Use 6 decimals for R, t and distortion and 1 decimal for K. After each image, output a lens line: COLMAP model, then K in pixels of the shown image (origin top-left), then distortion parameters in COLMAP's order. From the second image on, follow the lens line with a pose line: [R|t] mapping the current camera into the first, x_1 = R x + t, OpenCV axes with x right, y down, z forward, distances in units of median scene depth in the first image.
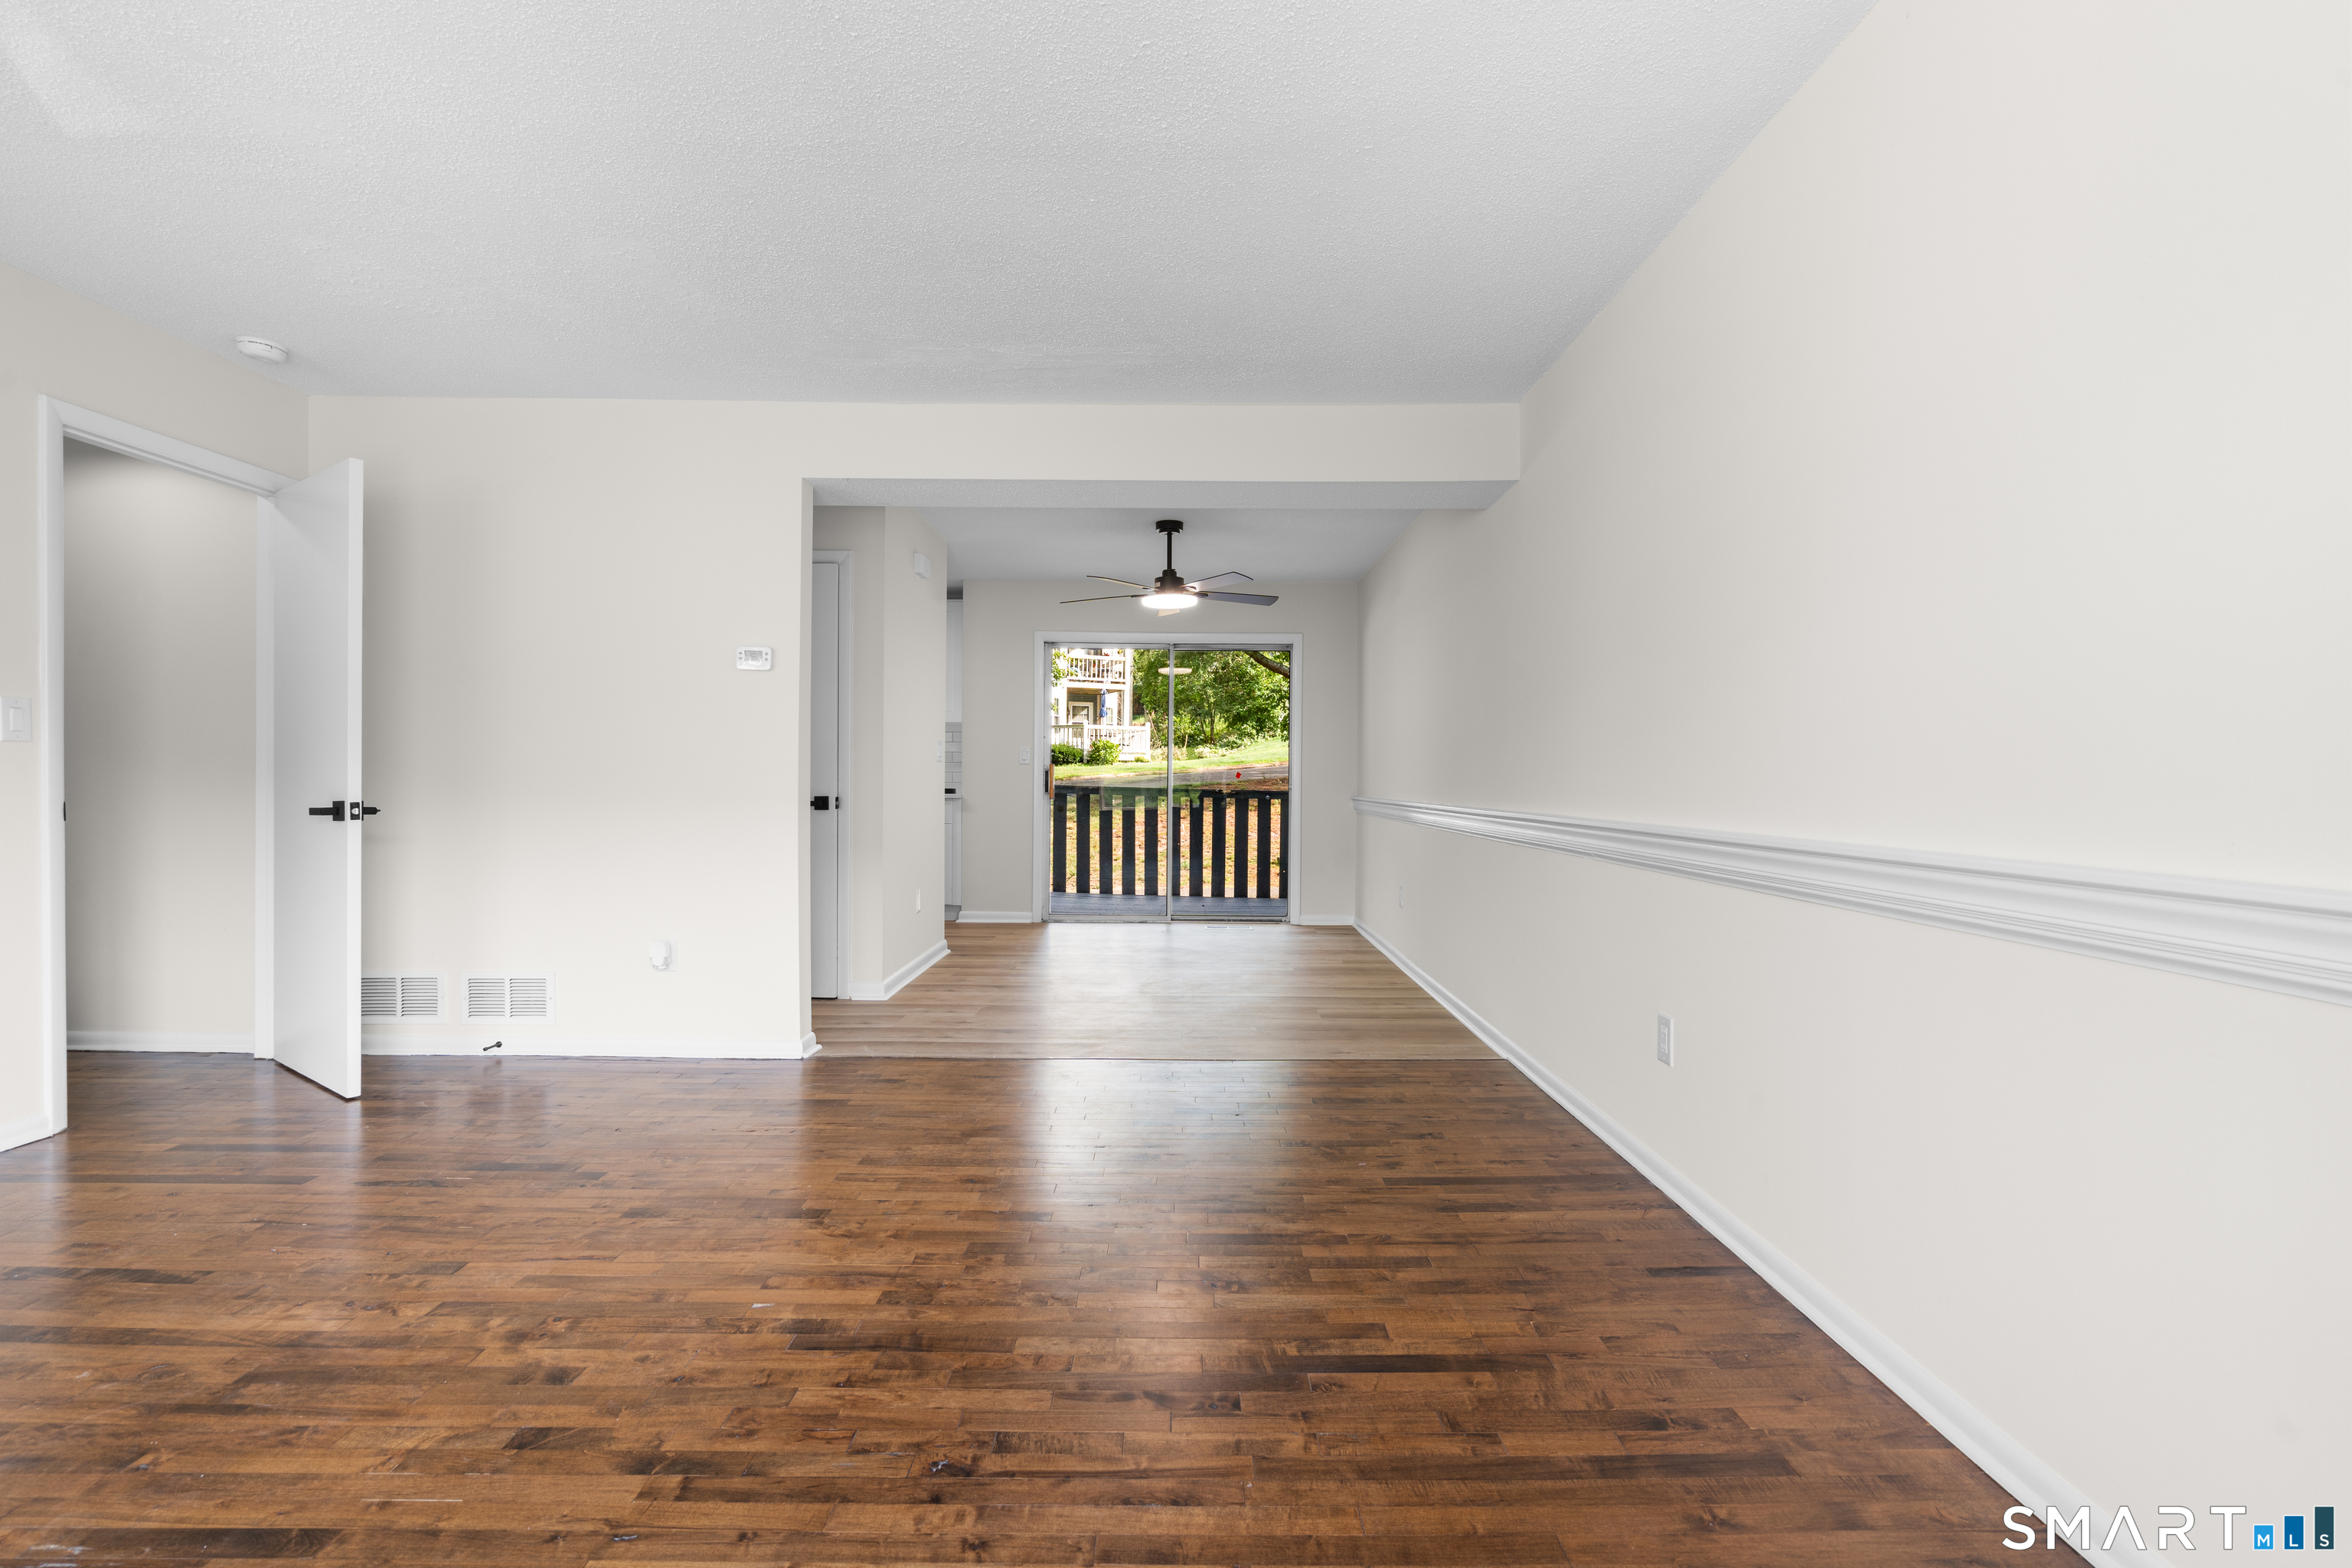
lens RADIAL K [[1052.4, 0, 1184.4], [0, 1052.4, 792.9], [0, 0, 1]] dist [-0.007257, 0.003864]
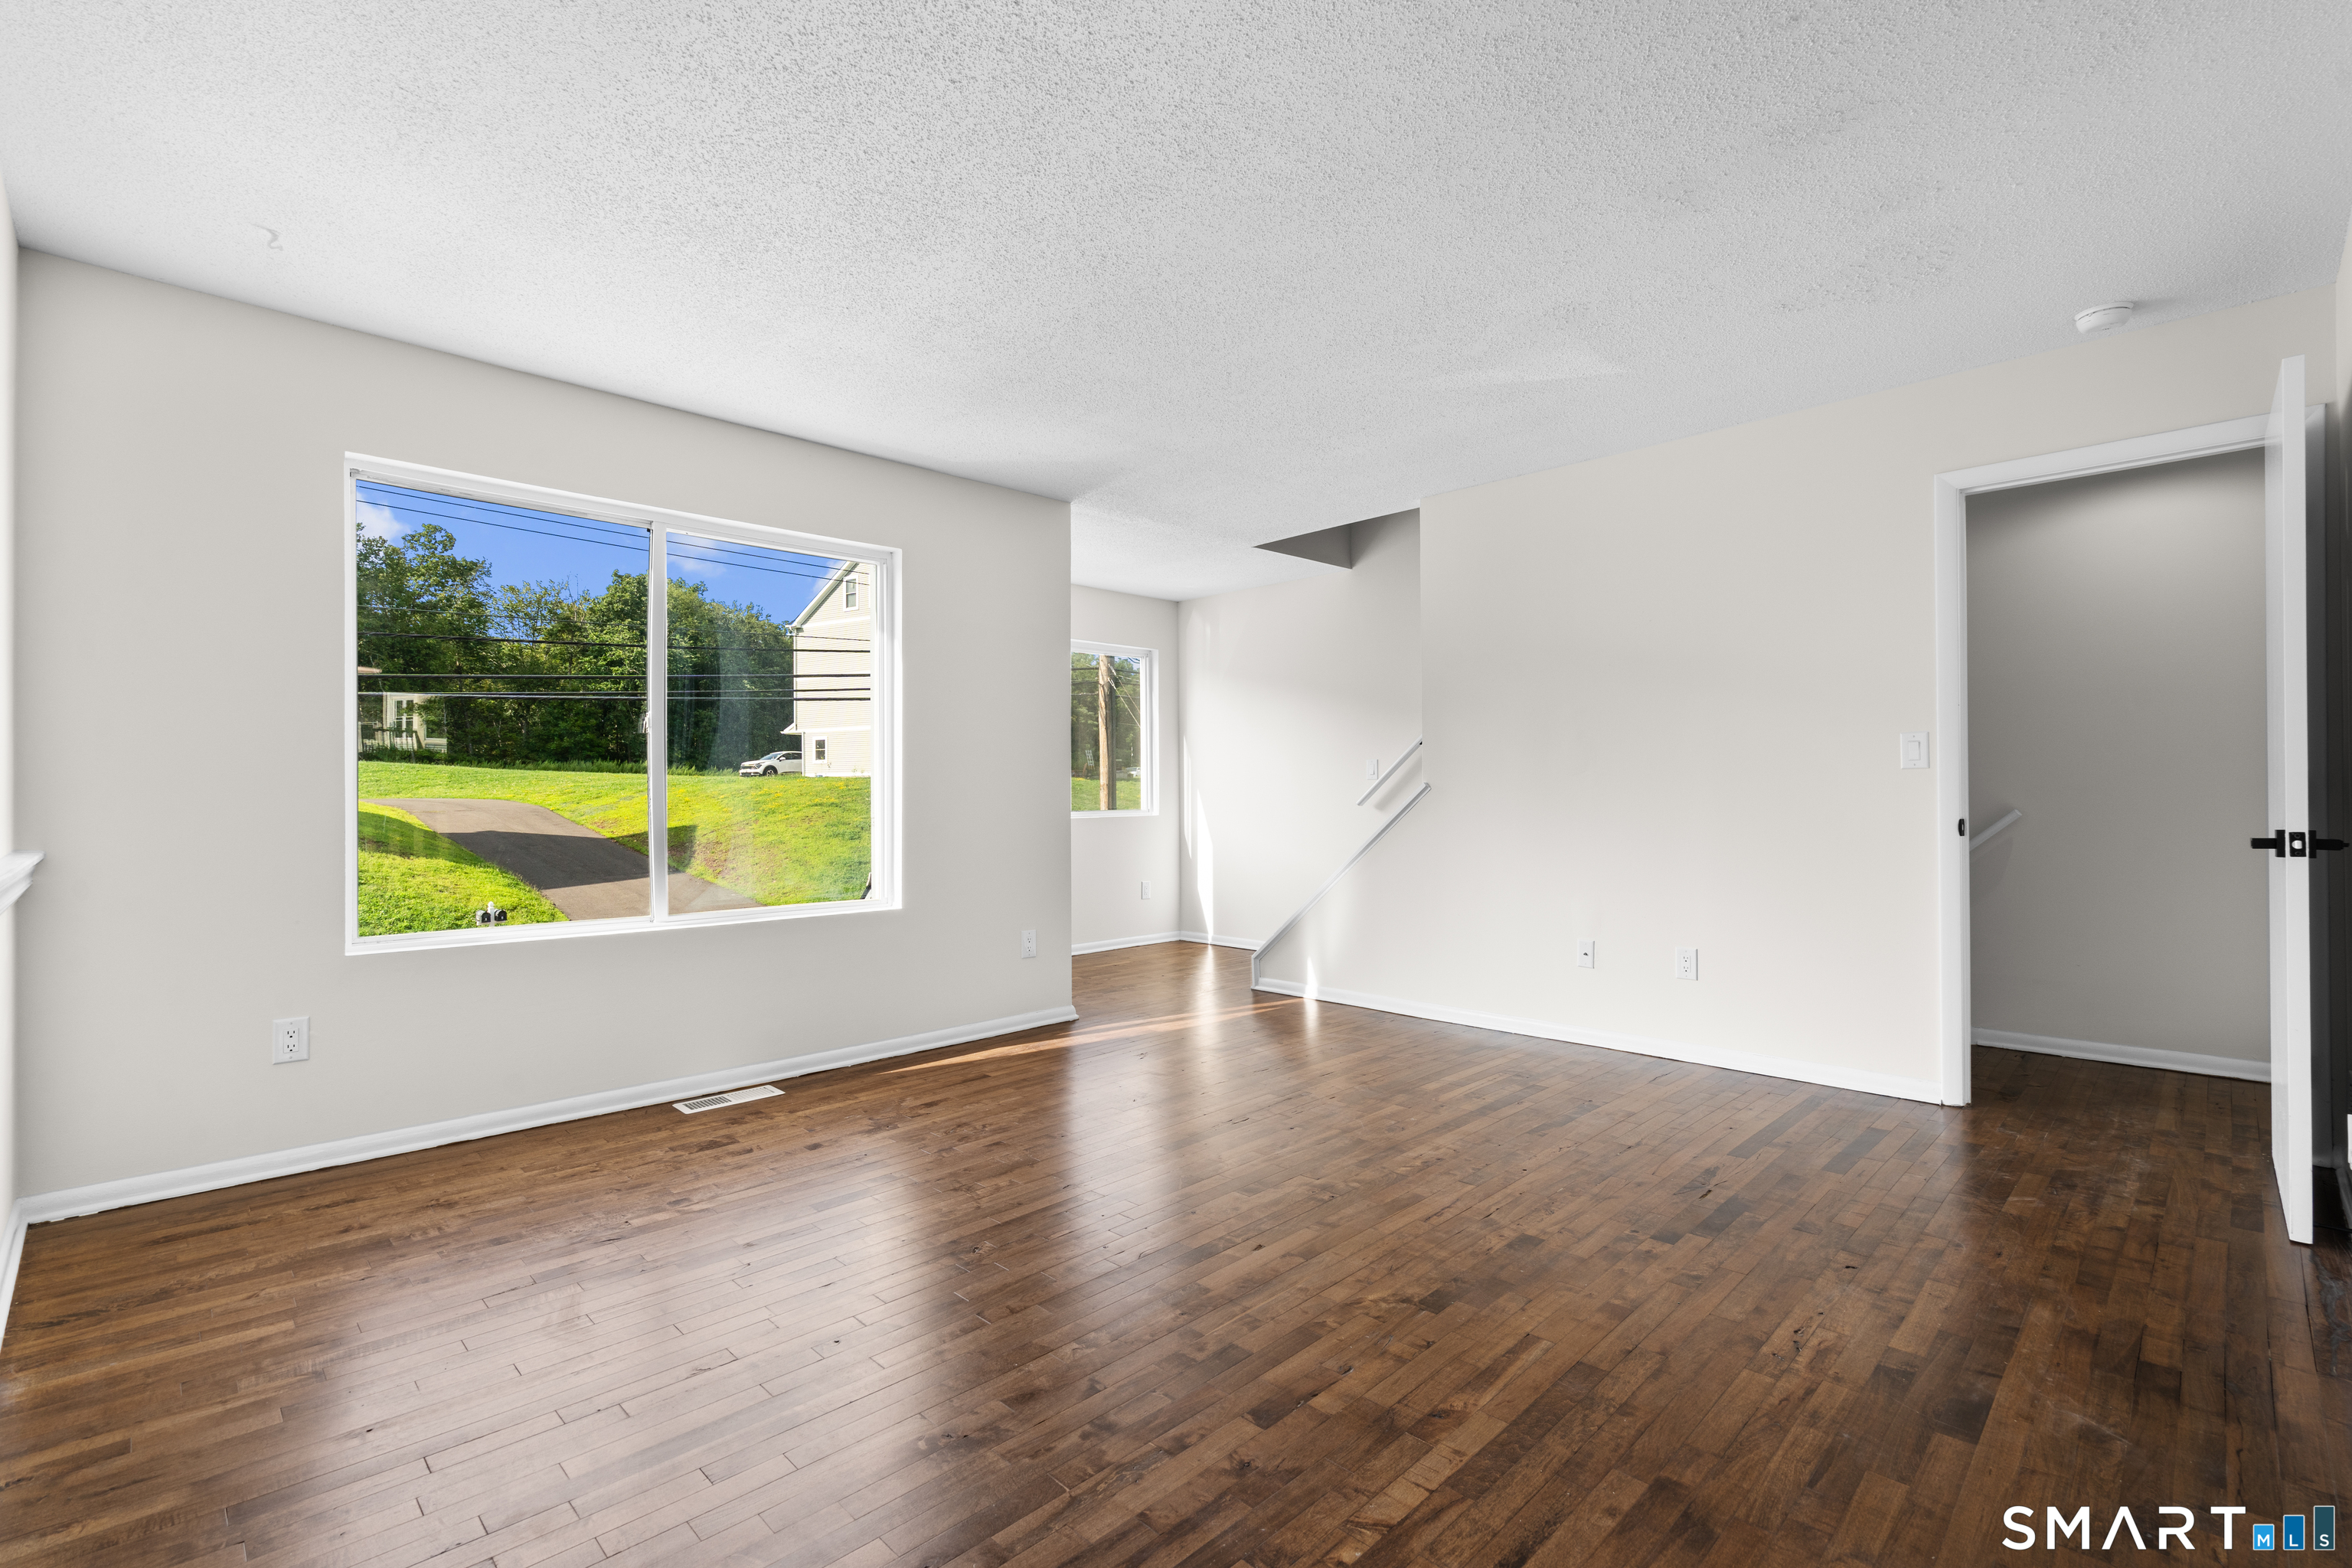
lens RADIAL K [[1044.0, 0, 1185.8], [0, 1044.0, 824.2], [0, 0, 1]] dist [-0.002976, -0.000101]
pose [[-0.707166, 0.017503, -0.706831, 0.264207], [-0.007523, 0.999451, 0.032275, -0.014226], [0.707008, 0.028141, -0.706646, 0.973781]]
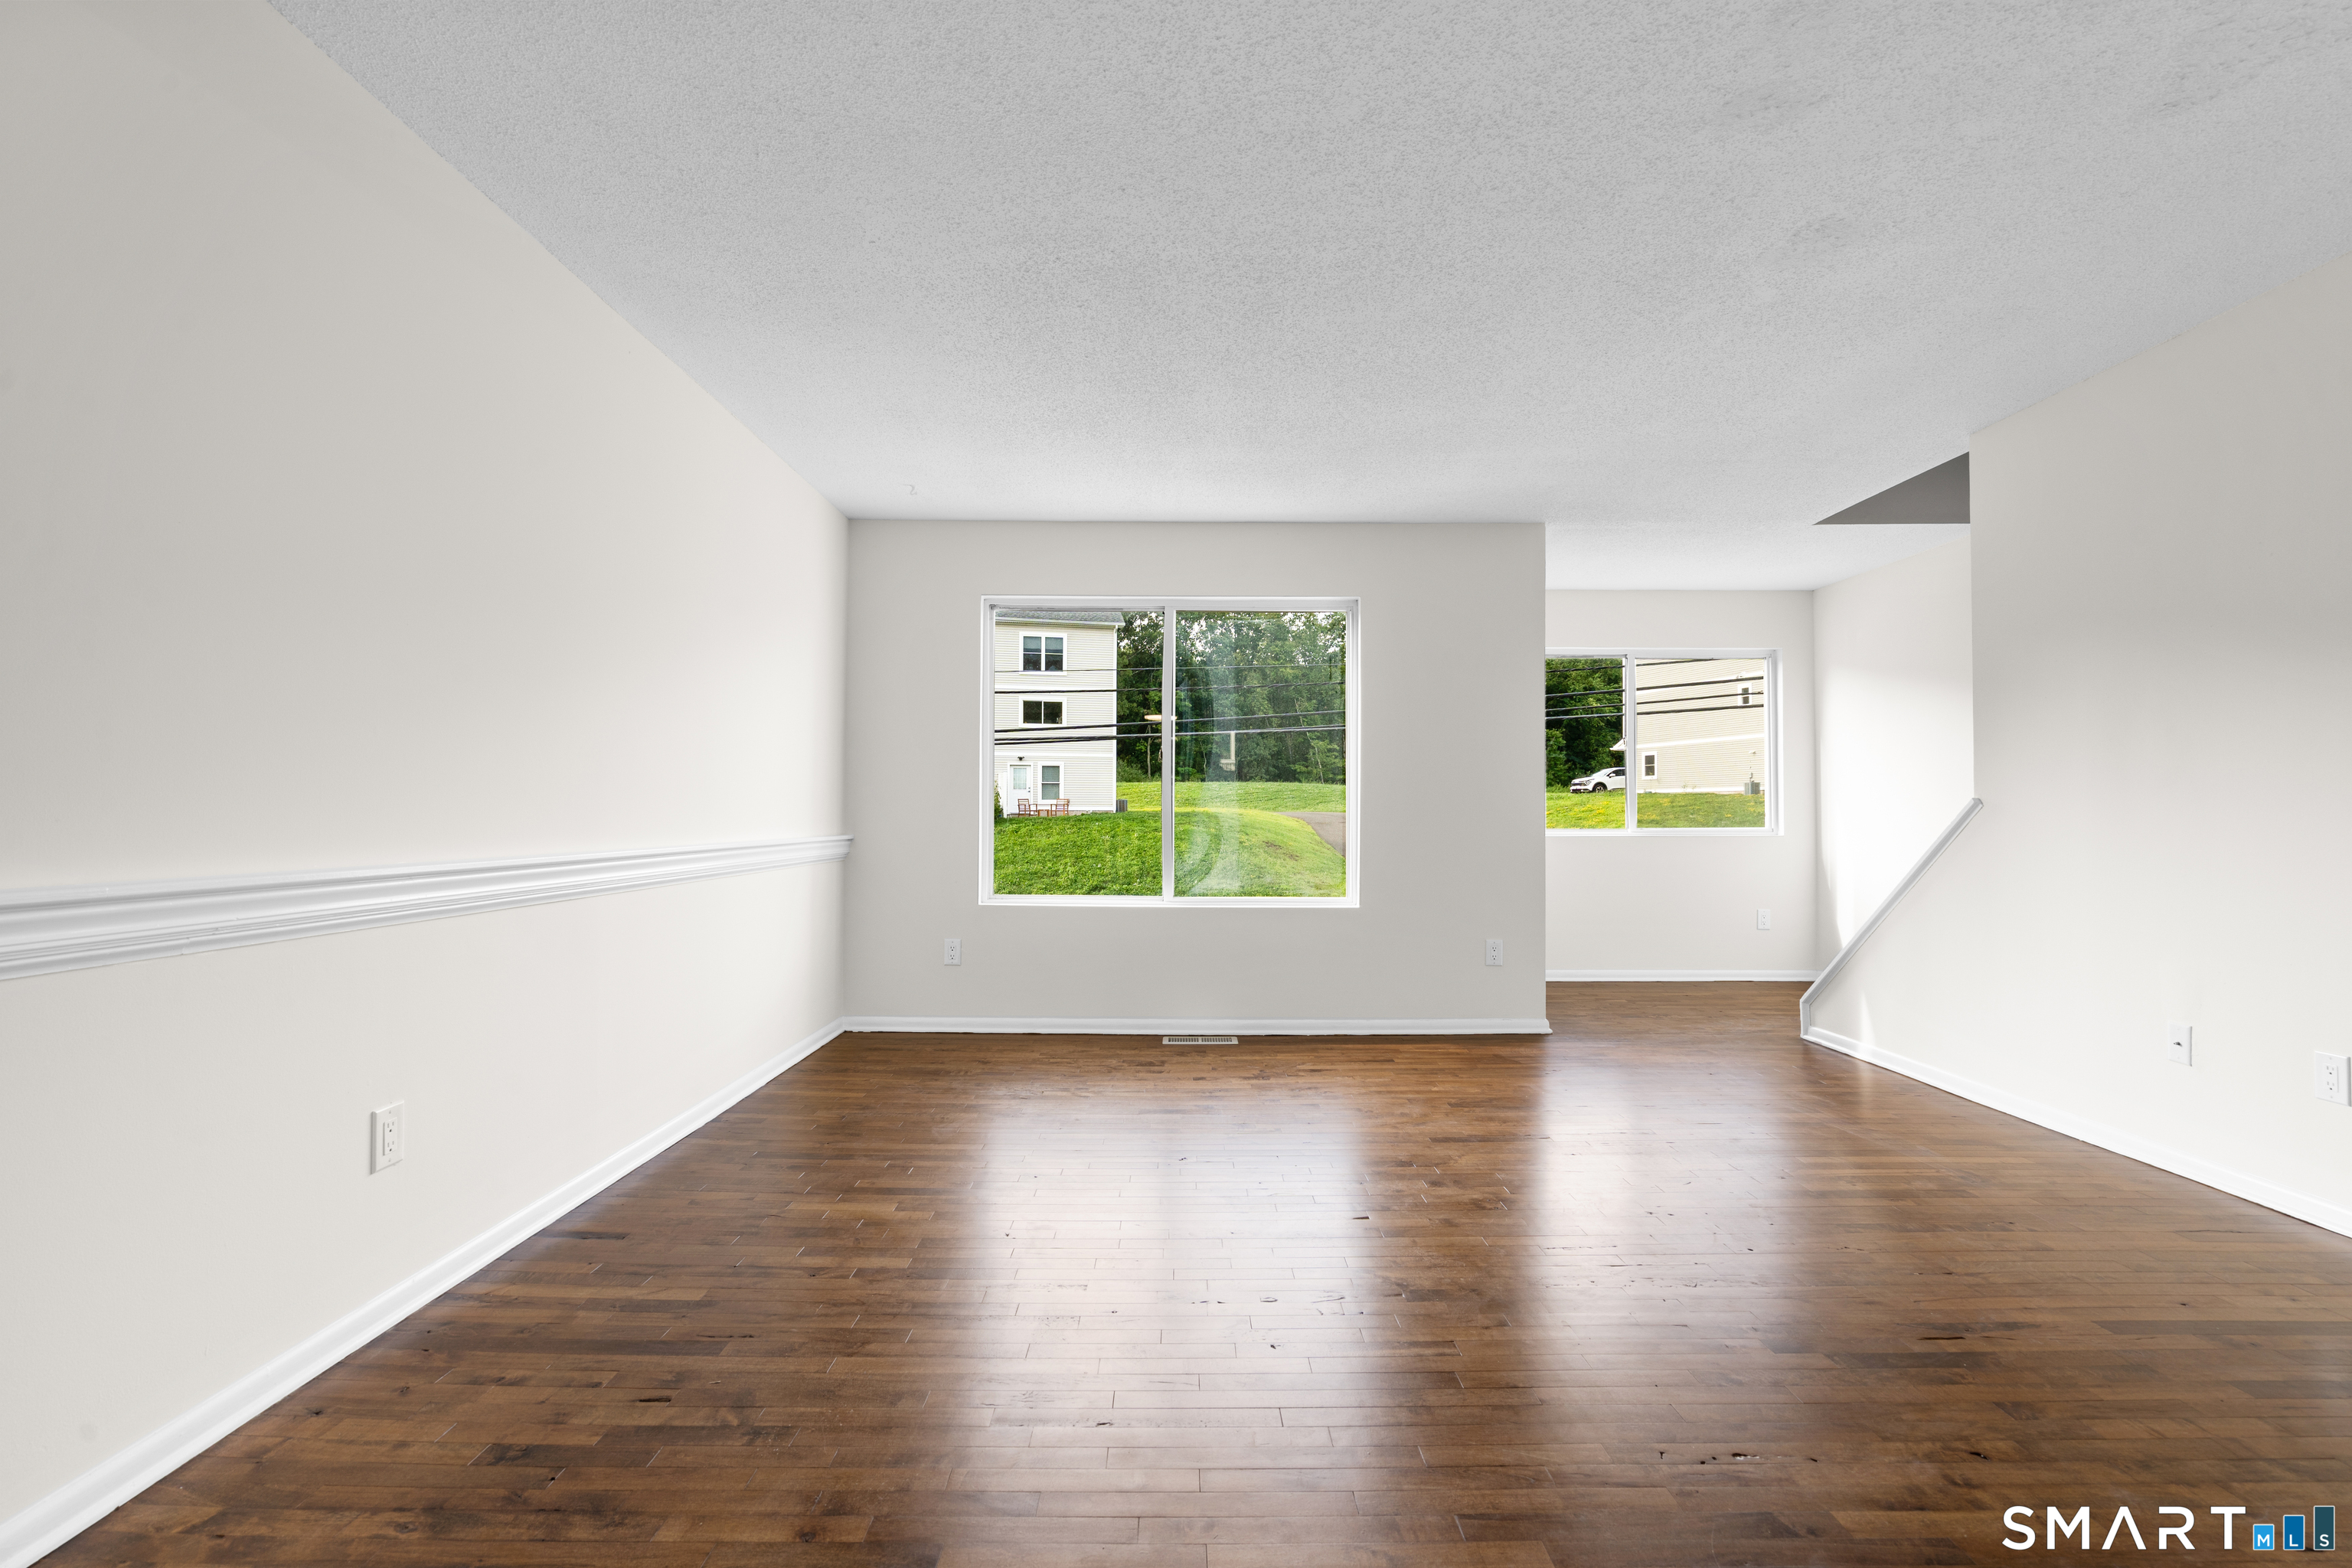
lens RADIAL K [[1052.4, 0, 1184.4], [0, 1052.4, 792.9], [0, 0, 1]] dist [-0.007257, 0.003864]
pose [[-0.999955, -0.009437, -0.001168, -0.097614], [-0.009429, 0.999933, -0.006691, -0.016442], [0.001231, -0.006680, -0.999977, 1.281798]]
